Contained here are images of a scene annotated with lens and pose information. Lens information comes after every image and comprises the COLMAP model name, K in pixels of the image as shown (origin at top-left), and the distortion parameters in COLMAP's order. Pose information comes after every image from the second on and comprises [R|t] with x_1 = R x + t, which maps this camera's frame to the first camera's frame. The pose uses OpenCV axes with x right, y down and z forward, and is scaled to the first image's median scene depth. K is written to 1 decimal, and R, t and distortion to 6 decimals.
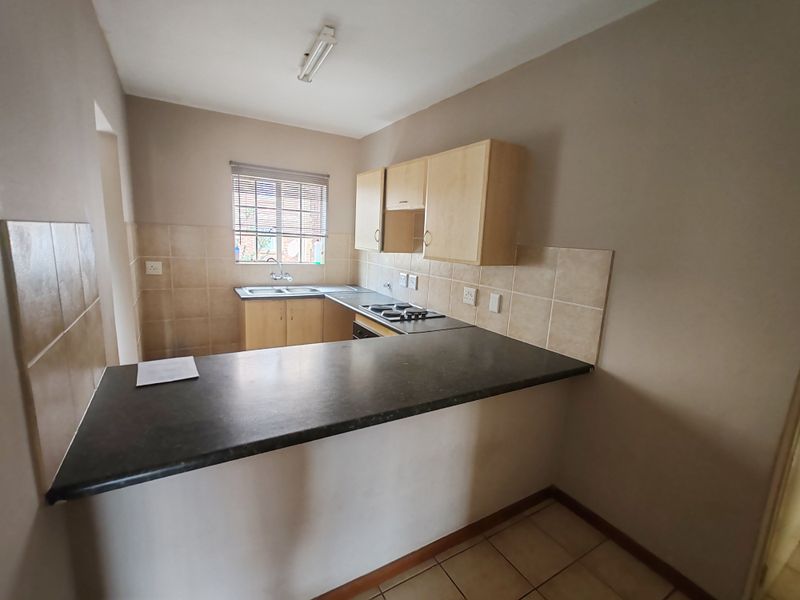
lens RADIAL K [[364.4, 0, 400.0], [0, 364.4, 300.0], [0, 0, 1]] dist [0.002236, 0.000327]
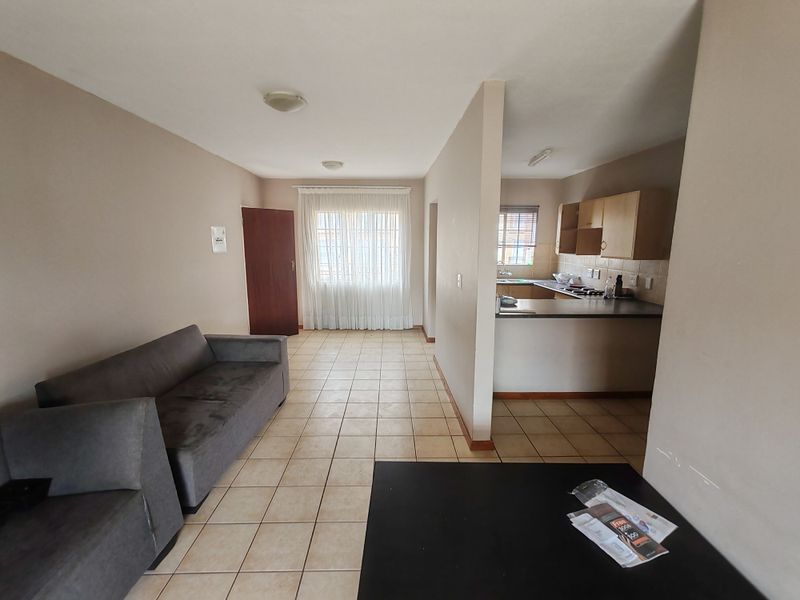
lens RADIAL K [[364.4, 0, 400.0], [0, 364.4, 300.0], [0, 0, 1]] dist [0.002236, 0.000327]
pose [[0.871379, 0.032341, -0.489543, 0.073337], [-0.044617, 0.998914, -0.013426, 0.120937], [0.488578, 0.033541, 0.871876, -0.754739]]
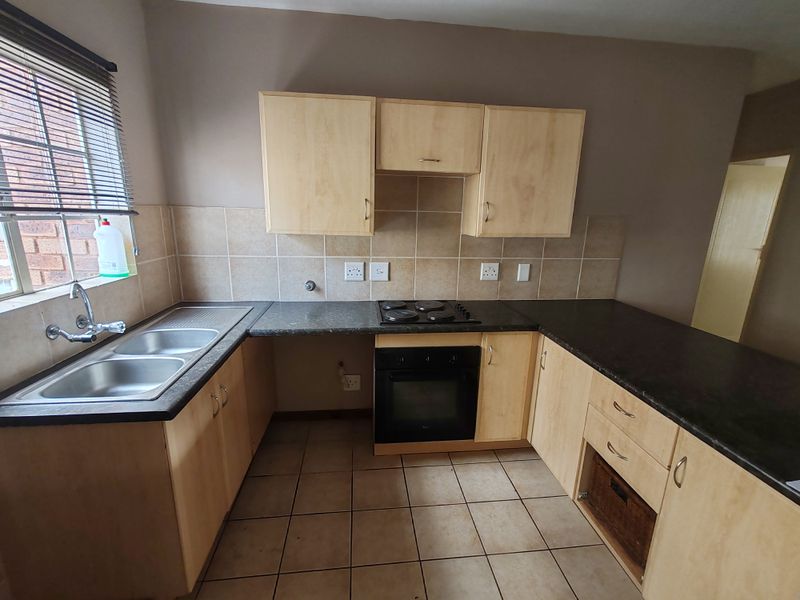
lens RADIAL K [[364.4, 0, 400.0], [0, 364.4, 300.0], [0, 0, 1]] dist [0.002236, 0.000327]
pose [[0.416314, -0.260216, 0.871189, -0.637695], [0.156013, 0.964404, 0.213505, -0.152338], [-0.895736, 0.047032, 0.442092, 0.678828]]
